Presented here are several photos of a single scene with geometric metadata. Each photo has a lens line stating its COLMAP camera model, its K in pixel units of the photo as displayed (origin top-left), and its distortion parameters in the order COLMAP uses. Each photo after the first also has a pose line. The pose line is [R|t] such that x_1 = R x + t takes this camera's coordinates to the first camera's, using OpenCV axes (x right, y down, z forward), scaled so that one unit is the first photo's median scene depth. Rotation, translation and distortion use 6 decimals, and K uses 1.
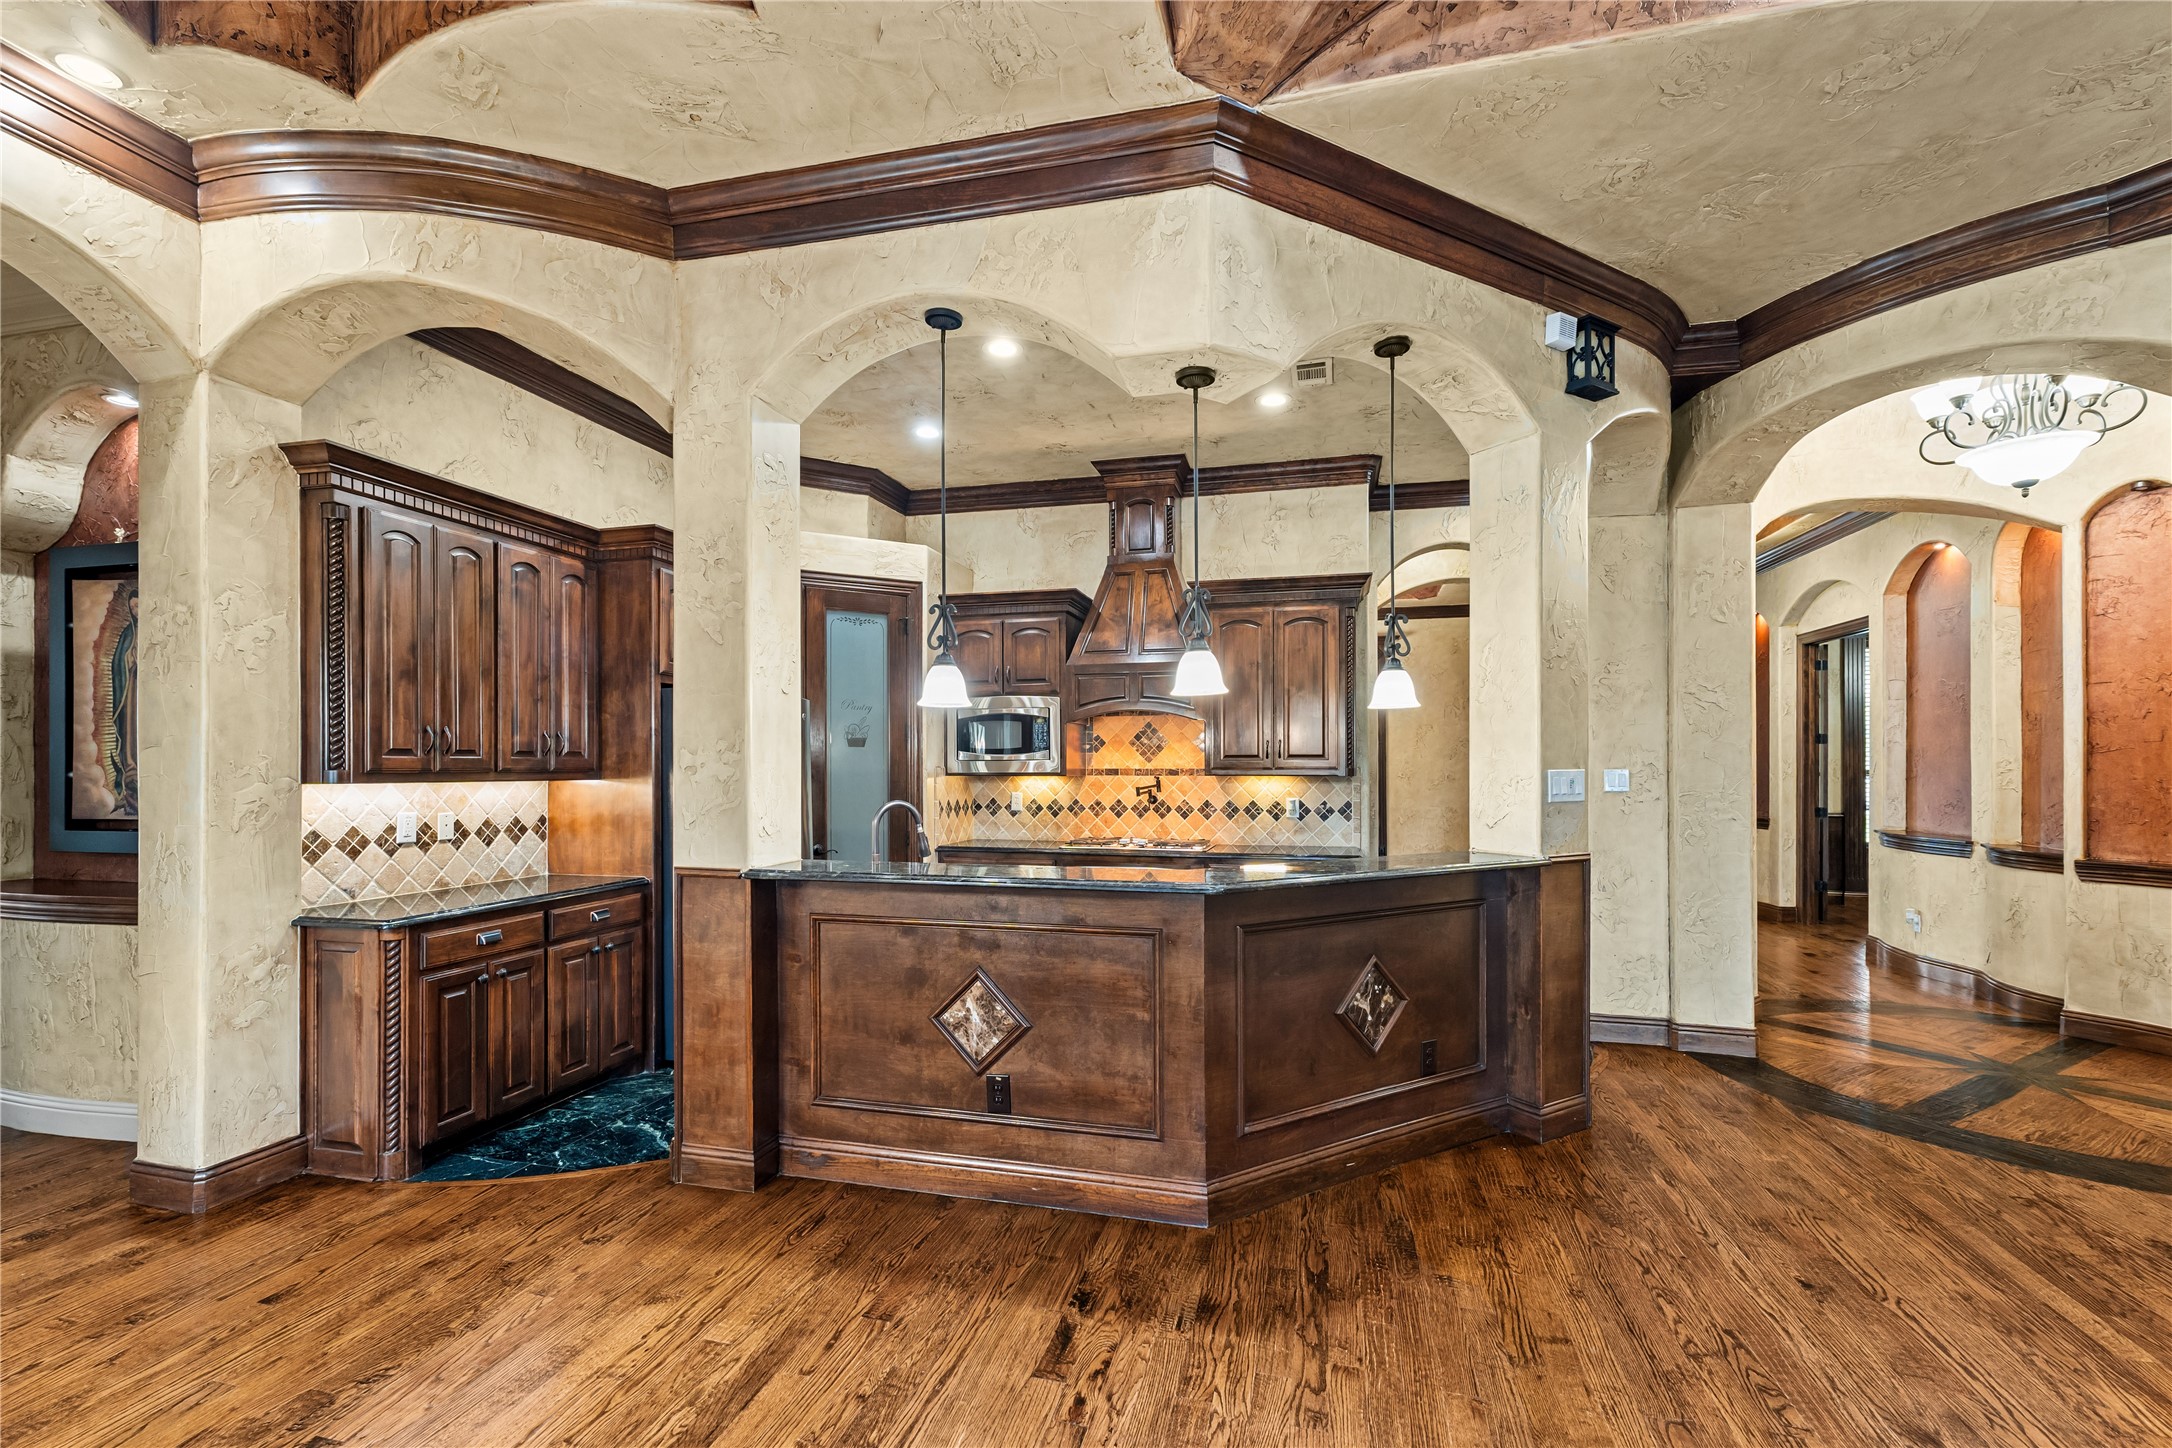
lens RADIAL K [[933.1, 0, 1093.0], [0, 933.1, 767.5], [0, 0, 1]] dist [0.005459, 0.000497]
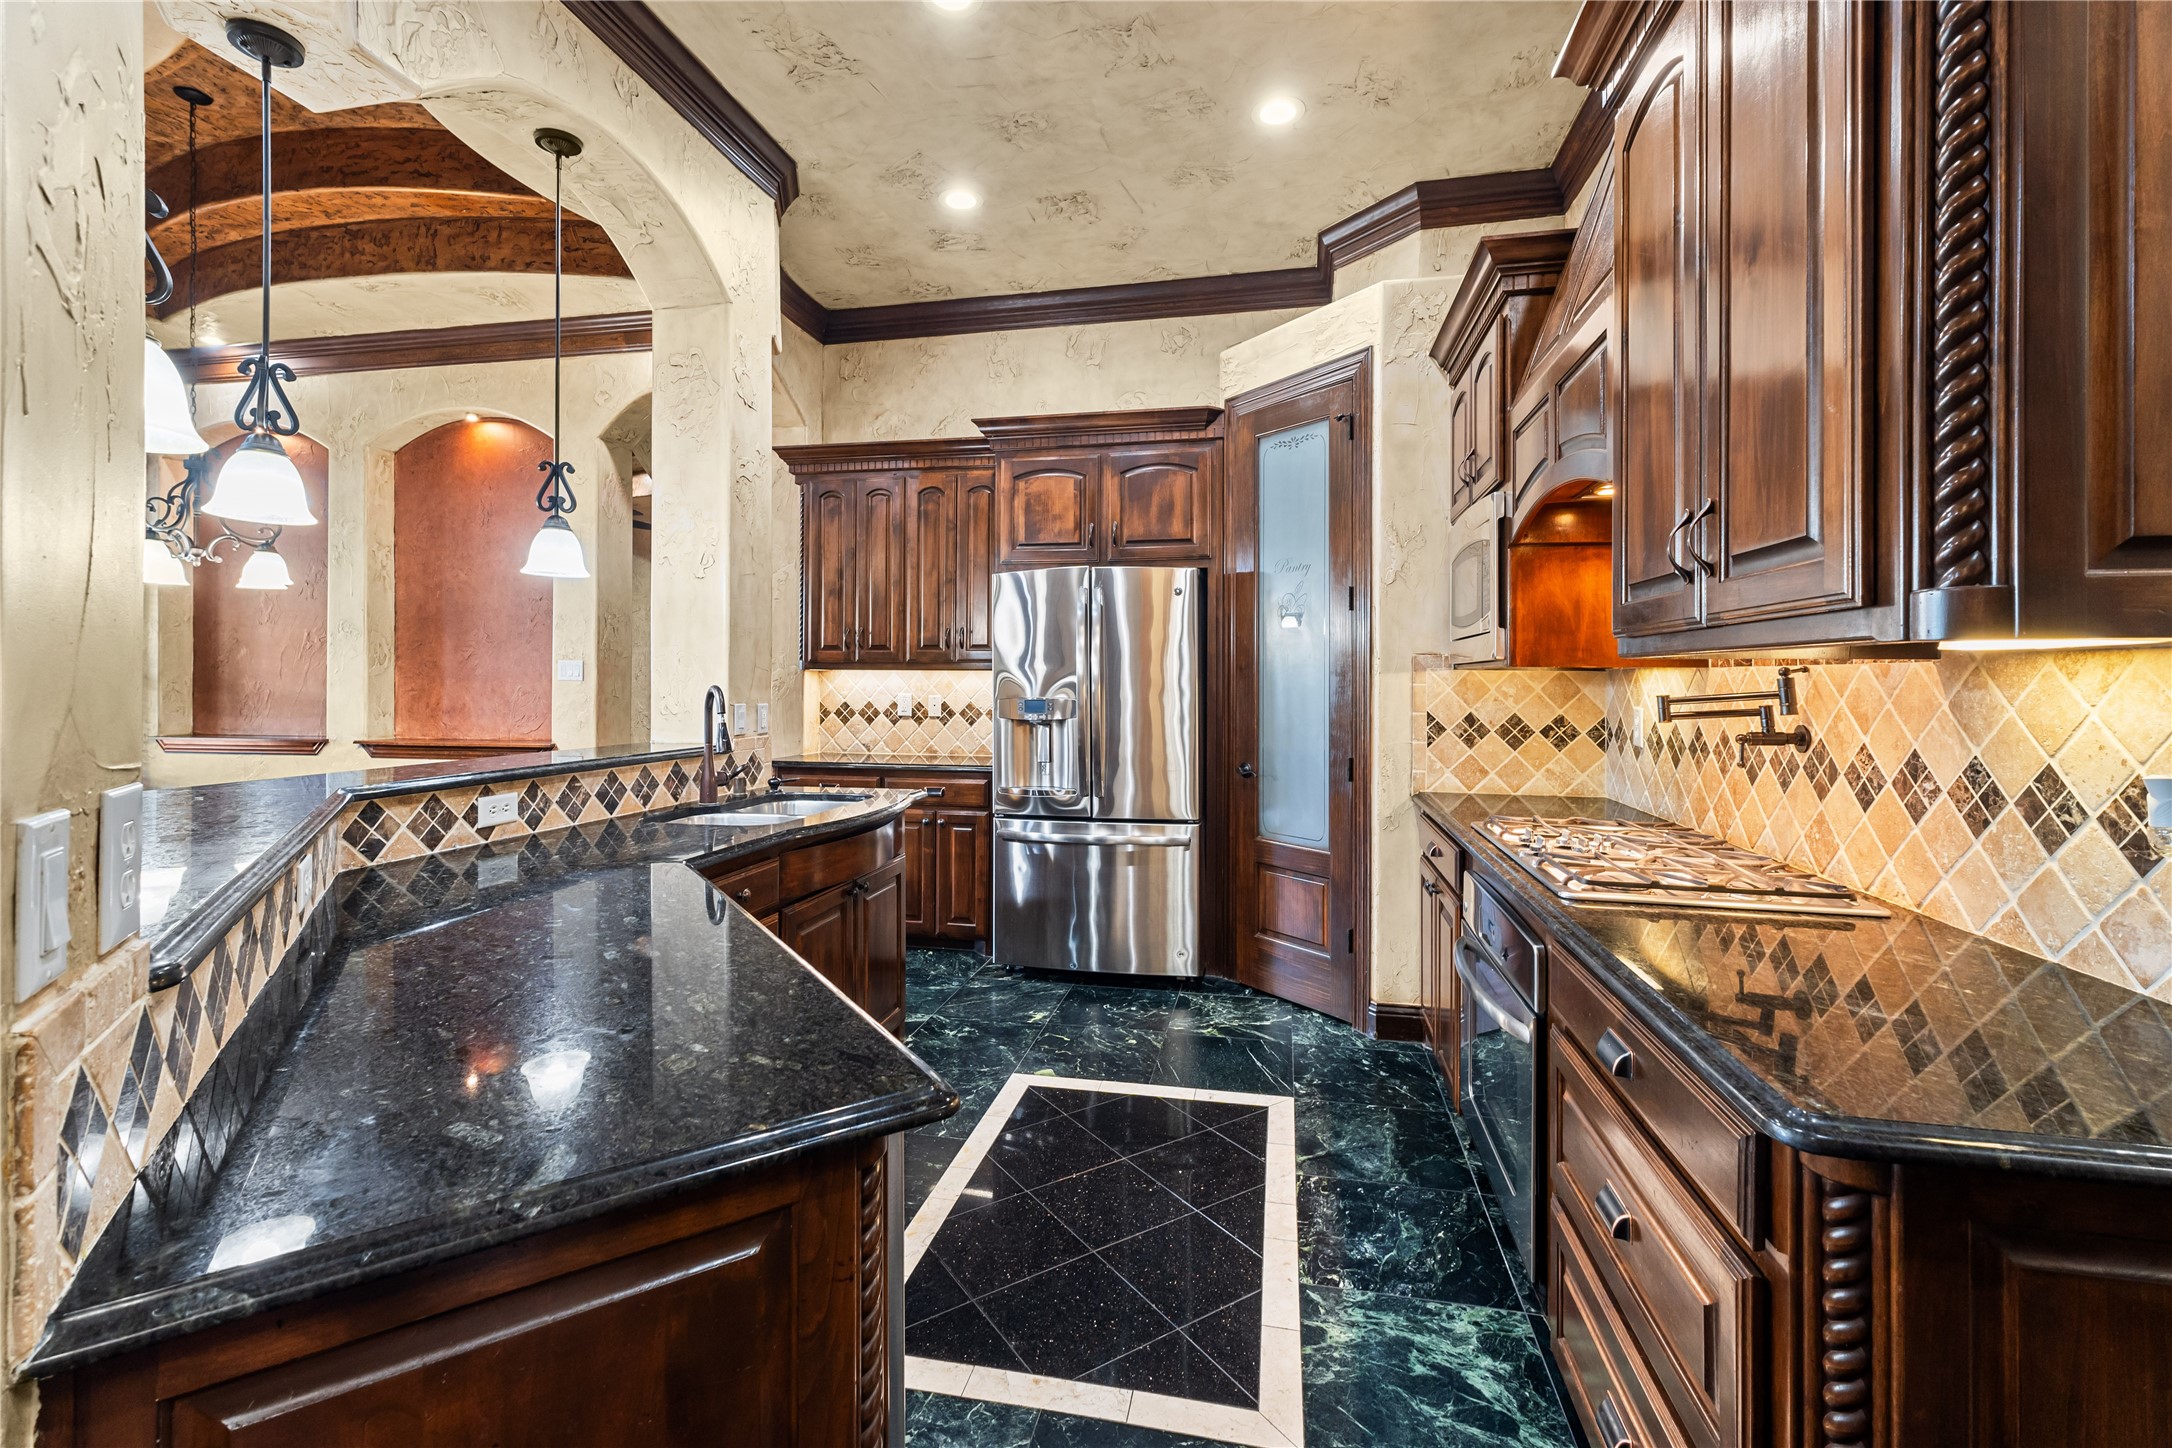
lens RADIAL K [[944.1, 0, 1088.0], [0, 944.1, 667.2], [0, 0, 1]] dist [0.001012, 0.005031]
pose [[0.049200, -0.011246, -0.998726, 0.561050], [-0.007359, 0.999905, -0.011622, 0.021803], [0.998762, 0.007922, 0.049112, 1.069210]]
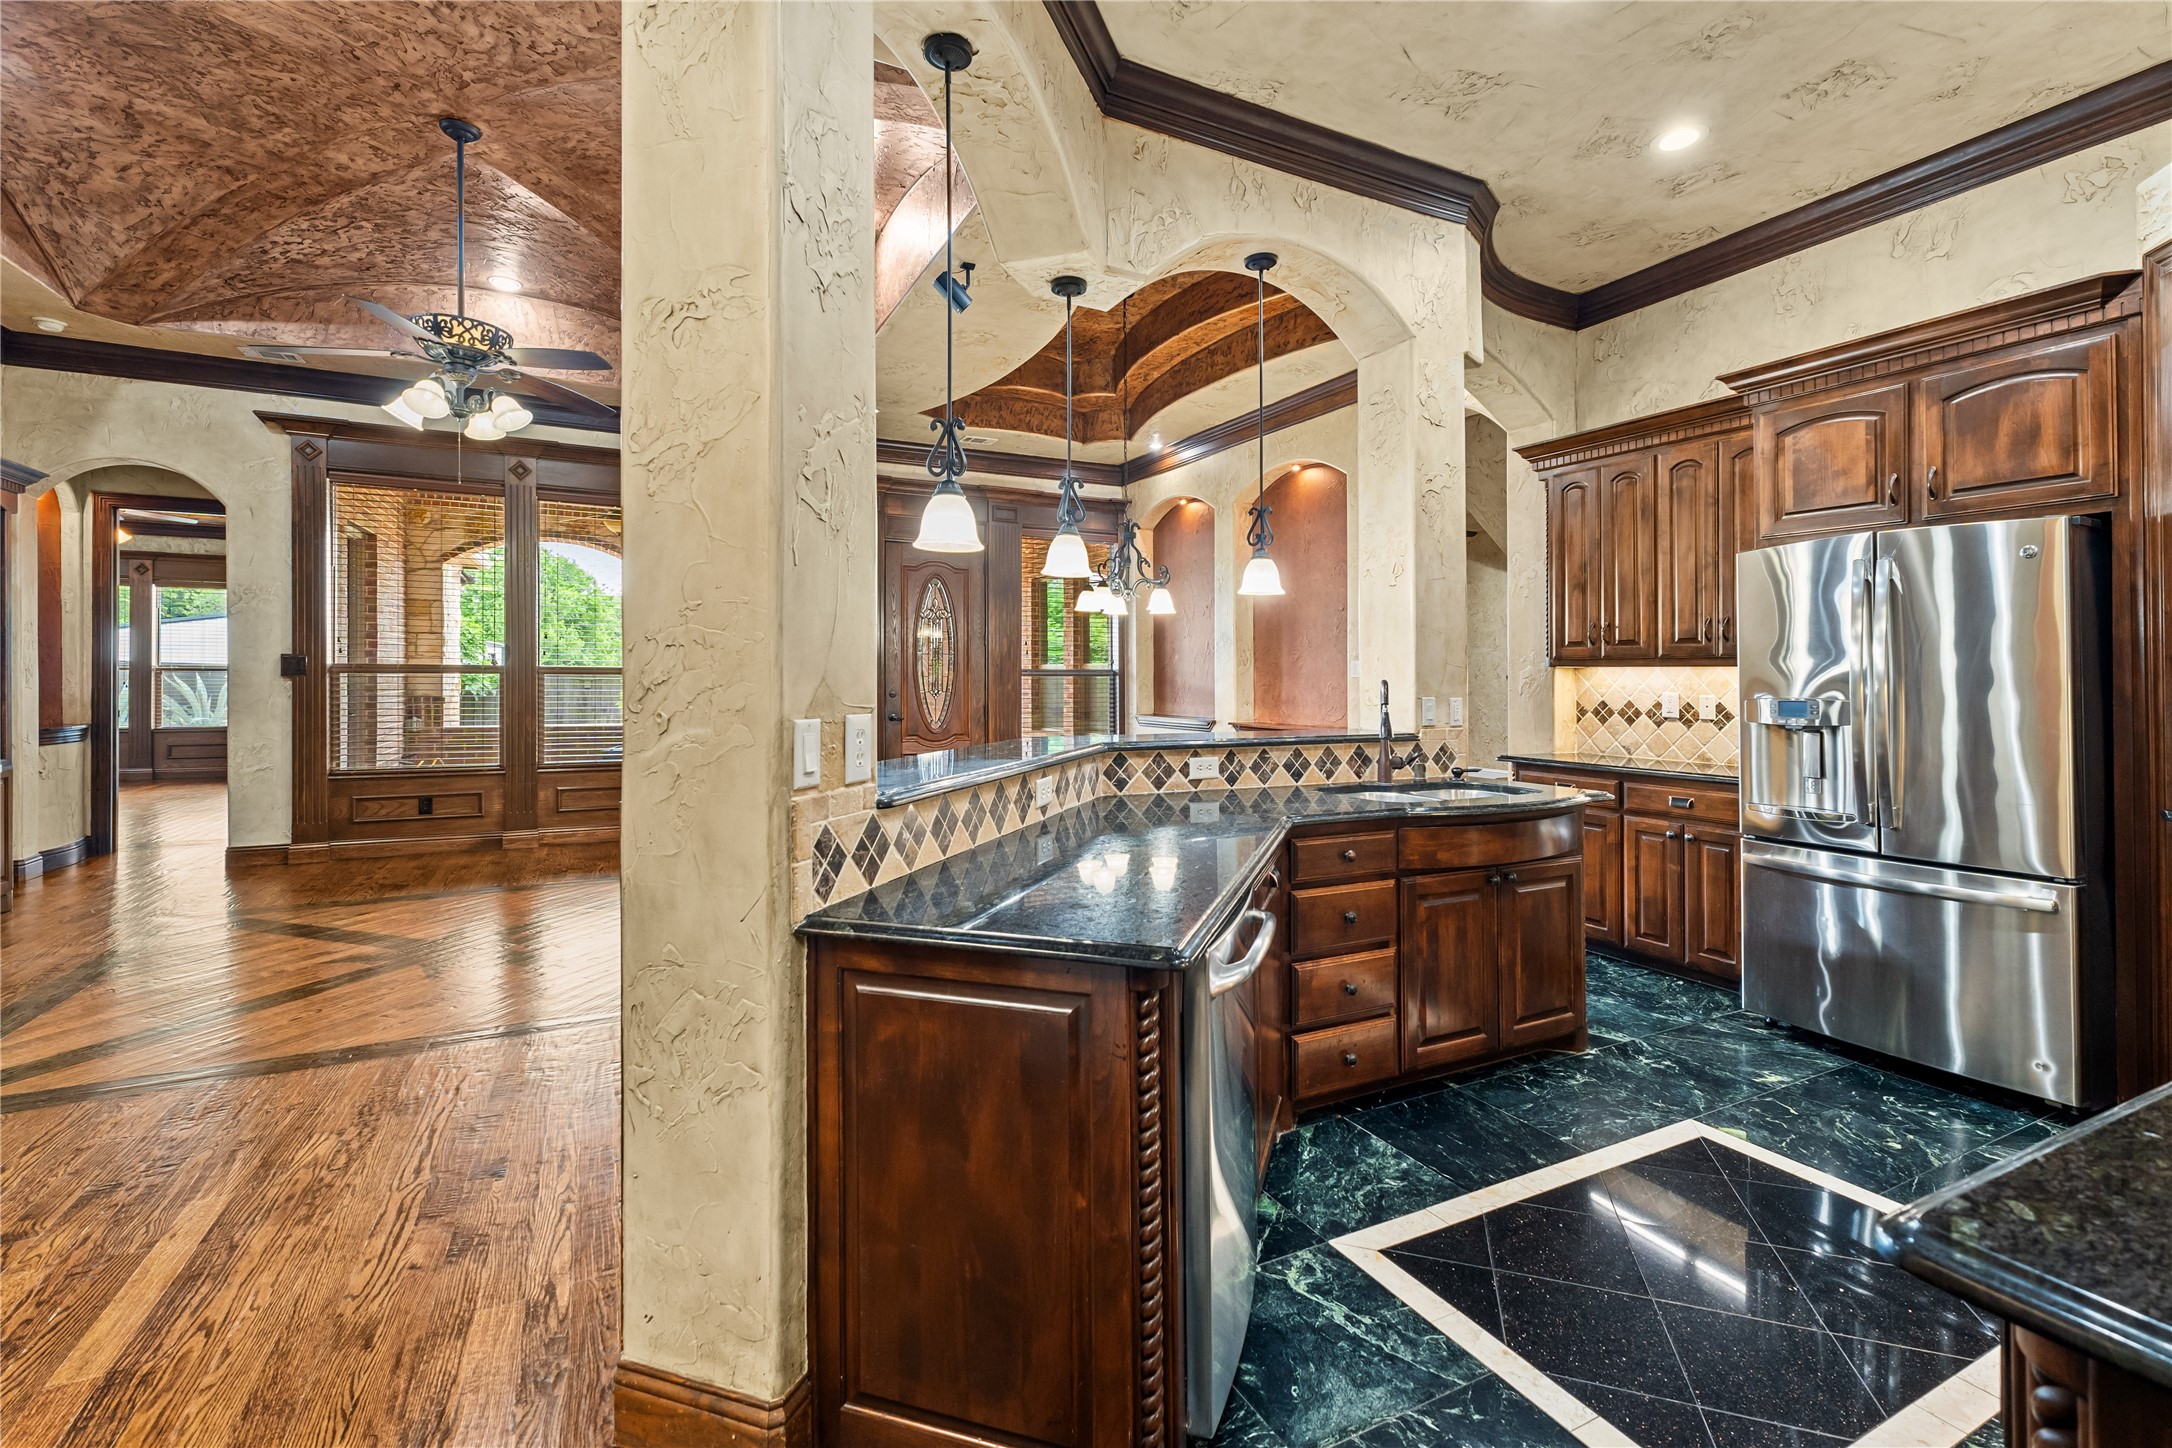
lens RADIAL K [[943.5, 0, 1076.6], [0, 943.5, 664.8], [0, 0, 1]] dist [0.000330, 0.000276]
pose [[-0.754939, -0.010615, -0.655709, 0.570931], [-0.007124, 0.999943, -0.007986, 0.024648], [0.655756, -0.001358, -0.754971, 1.266255]]
